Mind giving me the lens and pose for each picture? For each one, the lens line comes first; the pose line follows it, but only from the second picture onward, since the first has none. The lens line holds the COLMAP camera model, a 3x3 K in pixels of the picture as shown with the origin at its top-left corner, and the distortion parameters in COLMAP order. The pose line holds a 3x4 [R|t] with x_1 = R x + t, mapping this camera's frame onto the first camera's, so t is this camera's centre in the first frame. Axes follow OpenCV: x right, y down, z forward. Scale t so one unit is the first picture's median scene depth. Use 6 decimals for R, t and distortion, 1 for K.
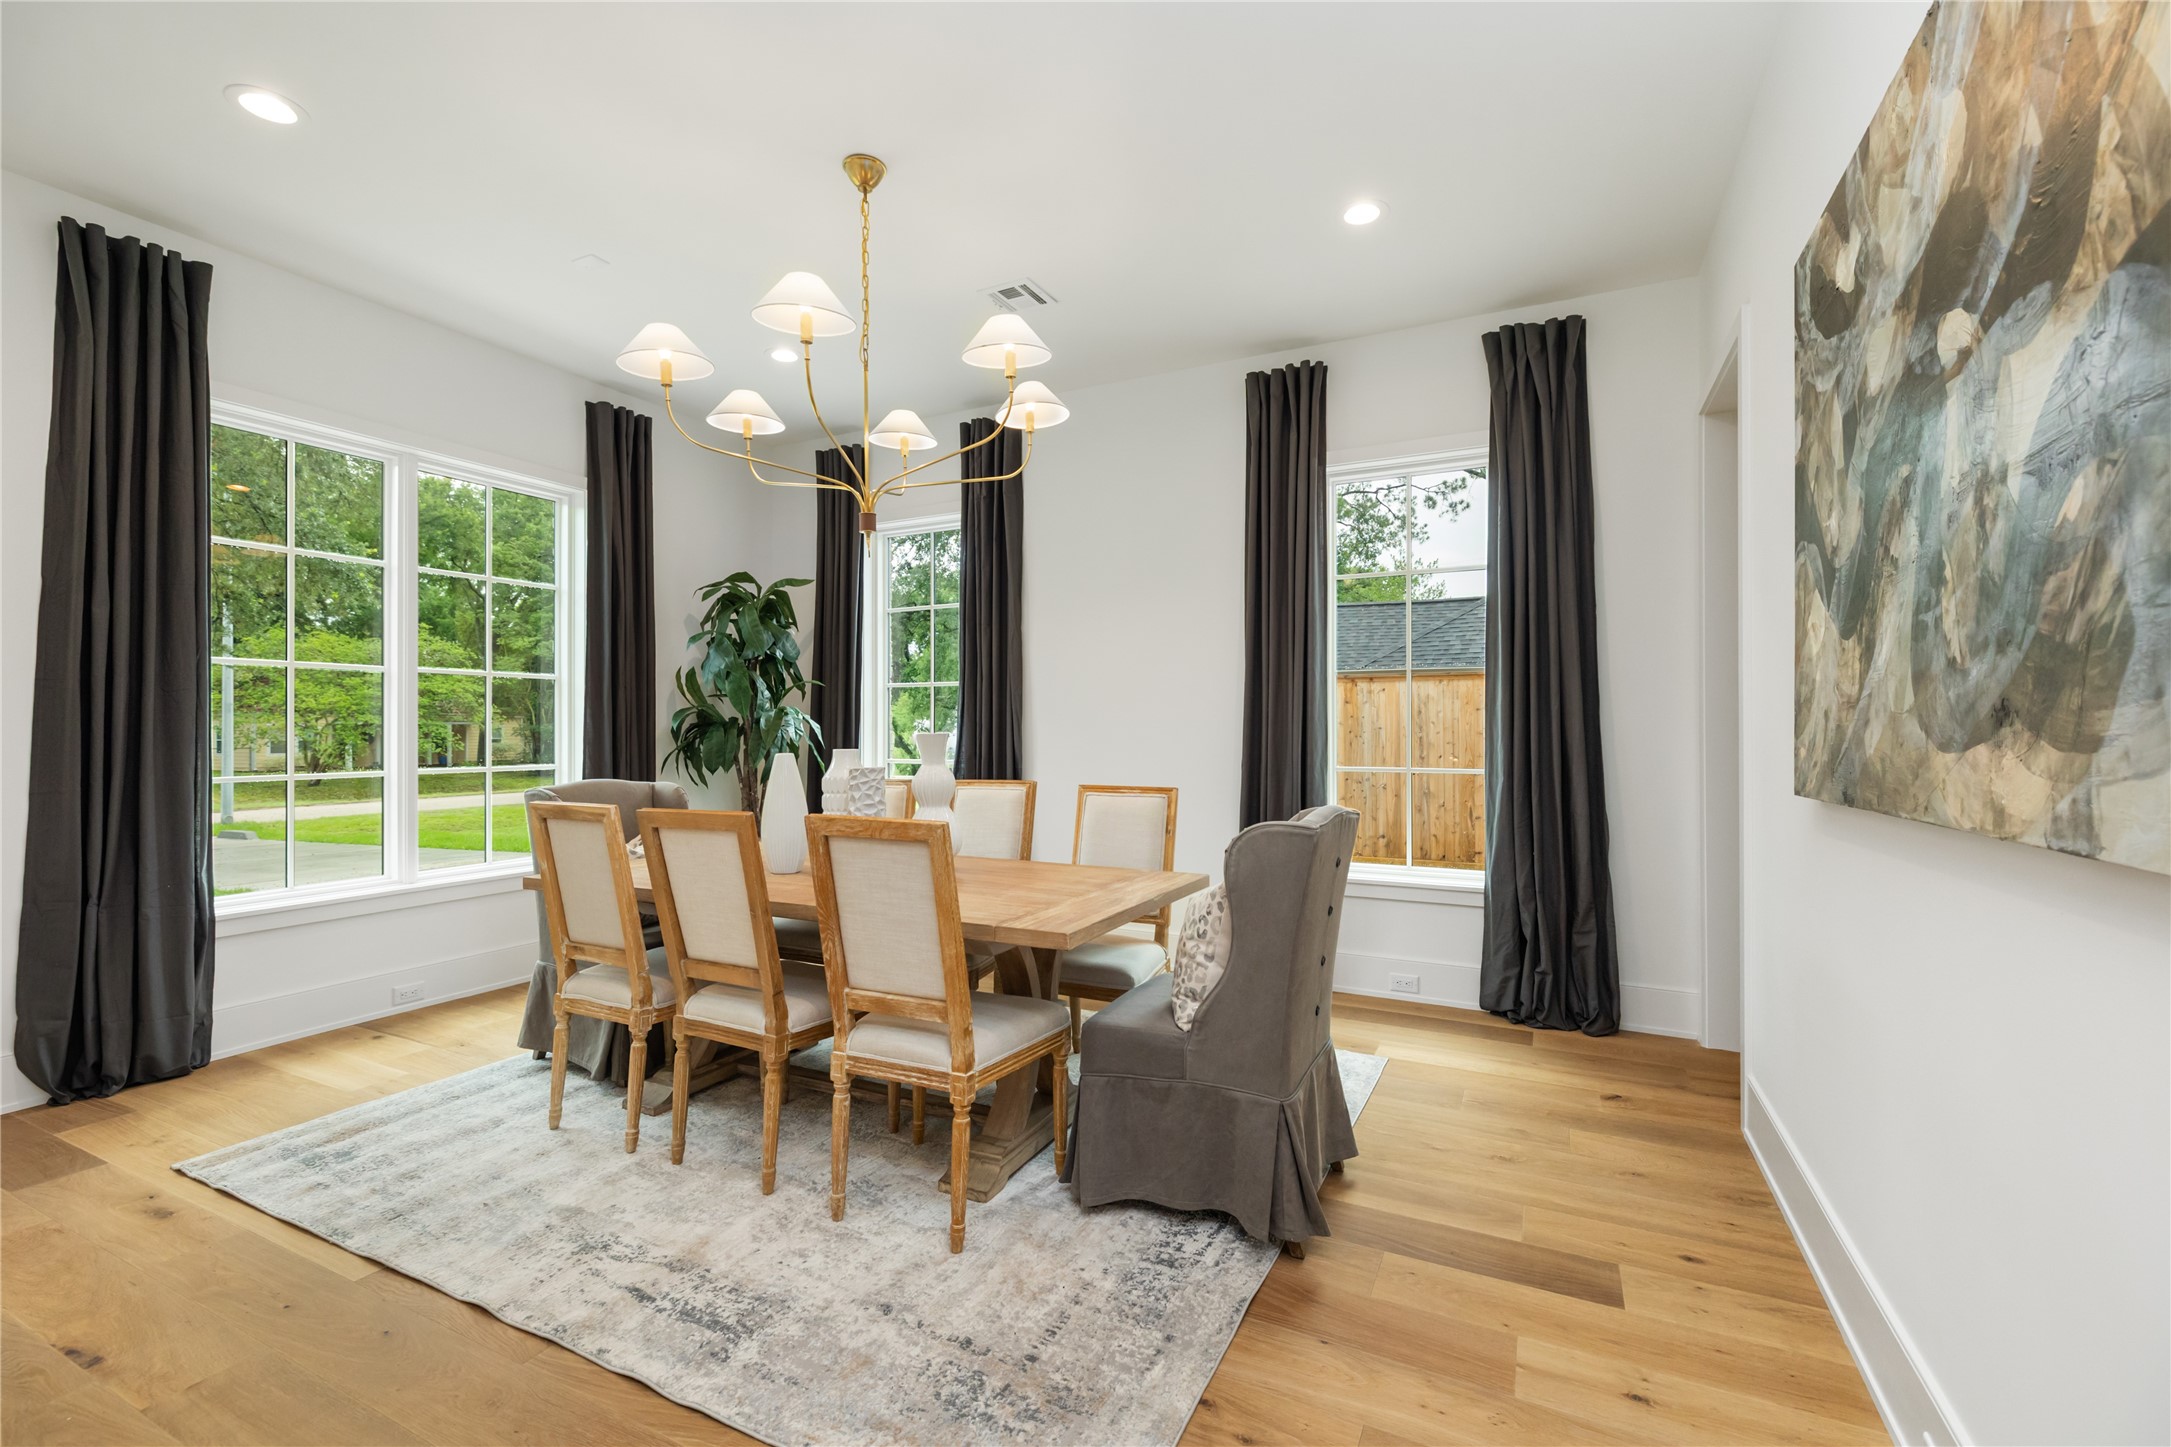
lens RADIAL K [[917.6, 0, 1085.4], [0, 917.6, 727.2], [0, 0, 1]] dist [-0.001151, 0.001235]
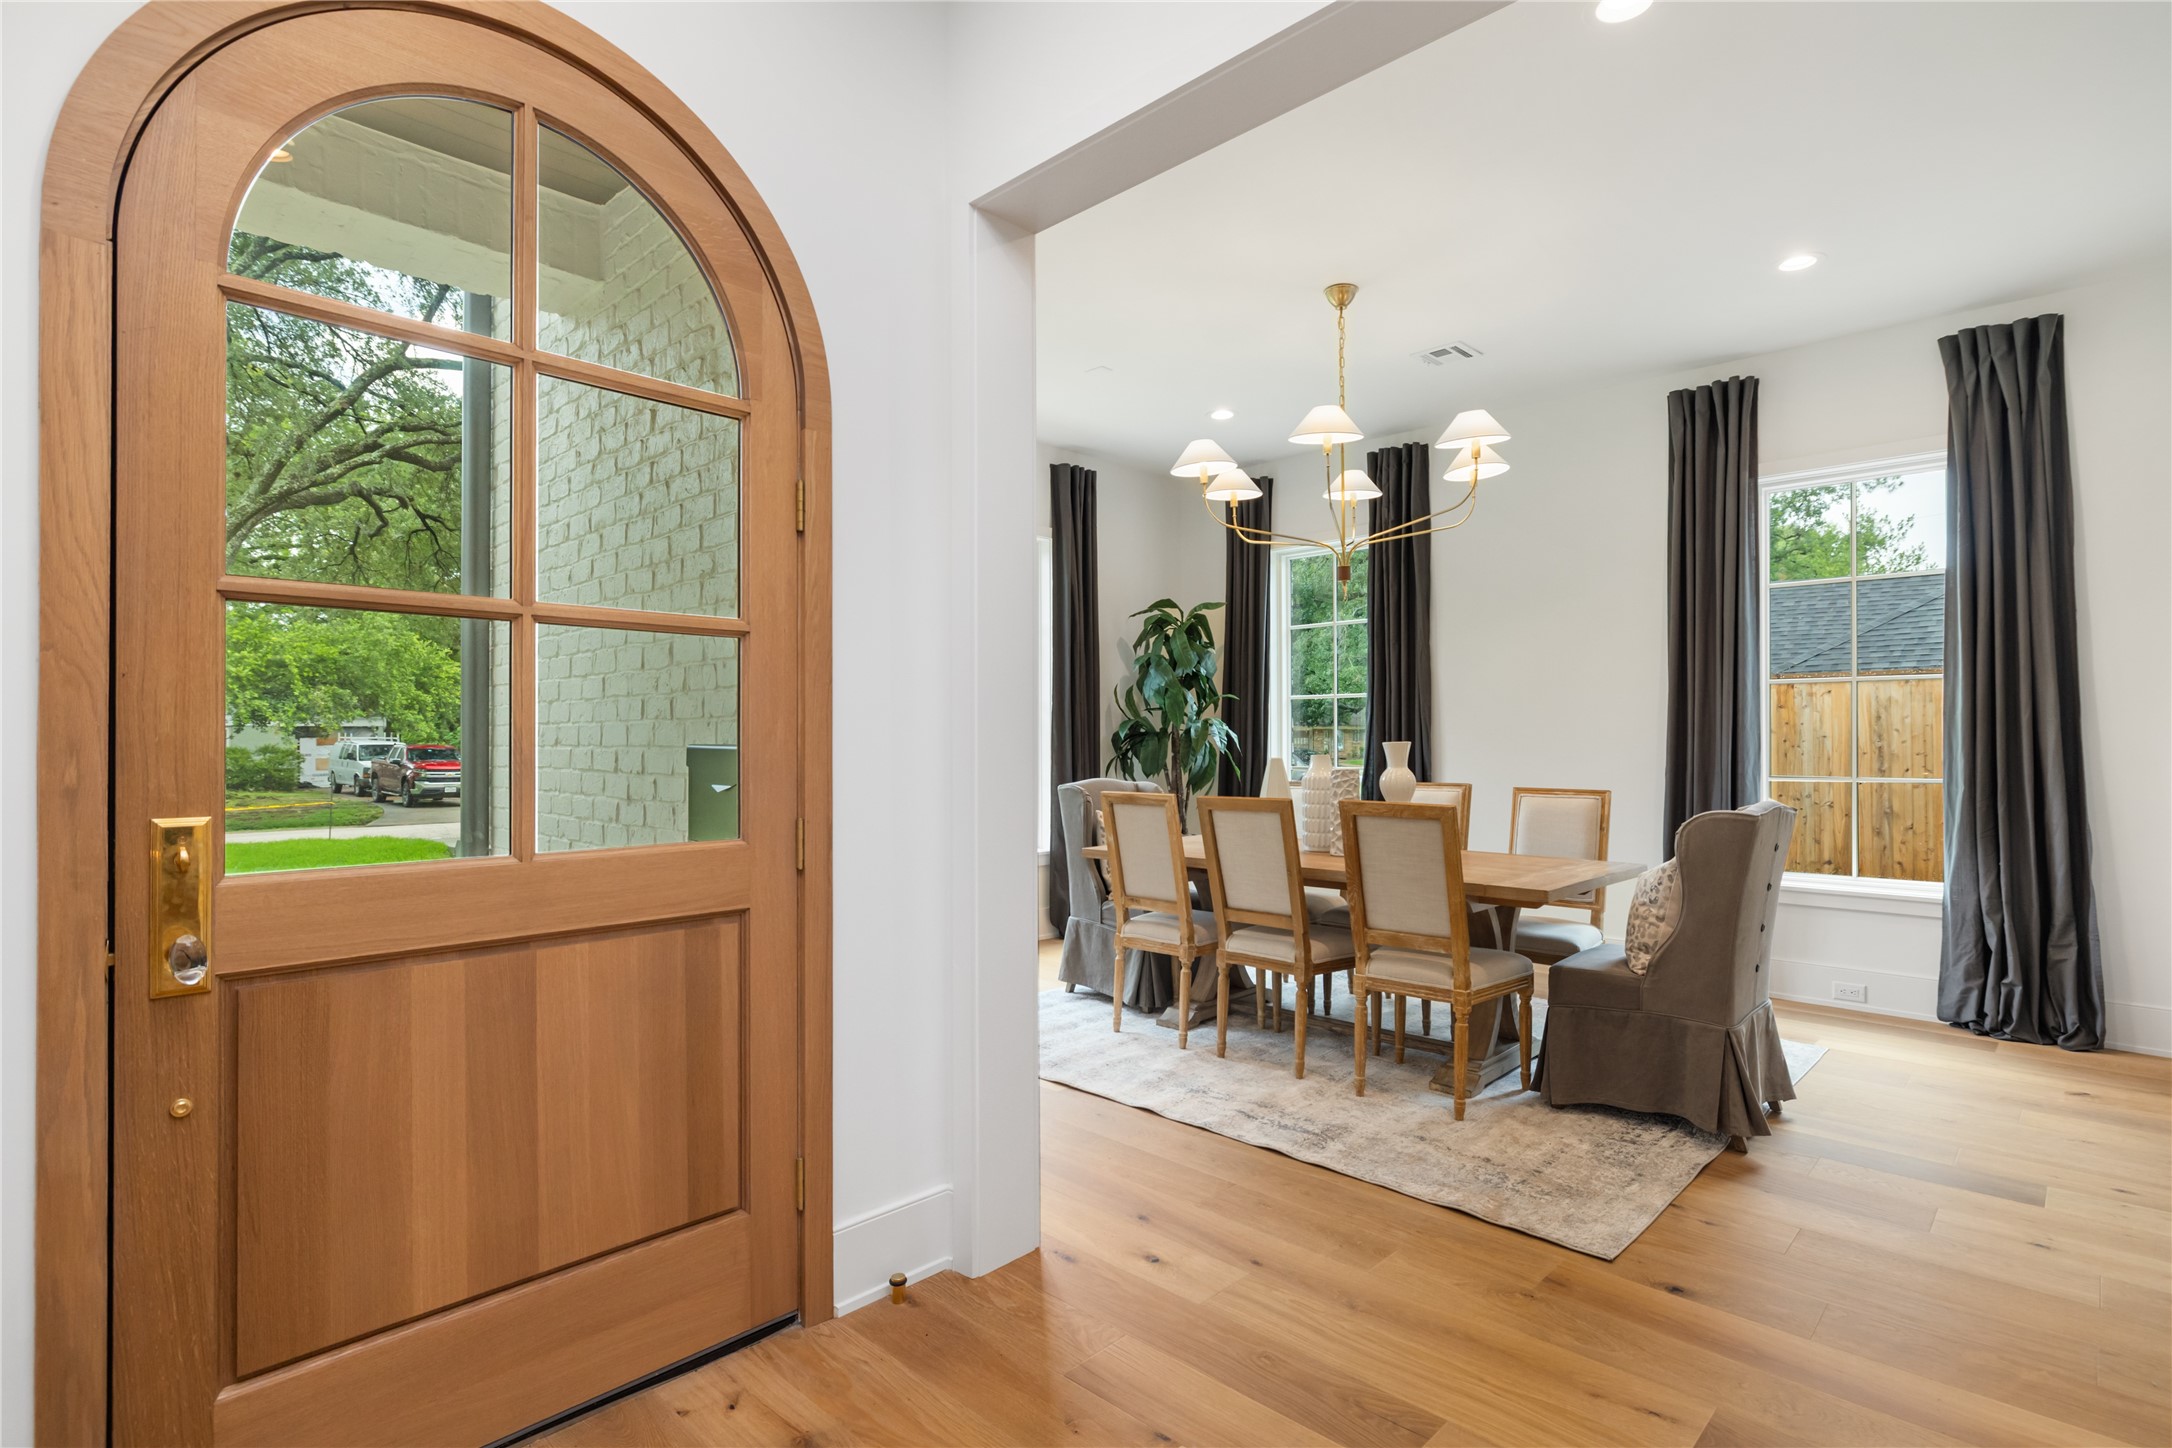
lens RADIAL K [[1070.2, 0, 1084.4], [0, 1070.2, 732.9], [0, 0, 1]] dist [-0.001589, 0.001061]
pose [[0.955999, -0.002012, -0.293362, -0.151397], [0.001447, 0.999997, -0.002144, -0.002905], [0.293366, 0.001625, 0.955999, -0.511050]]
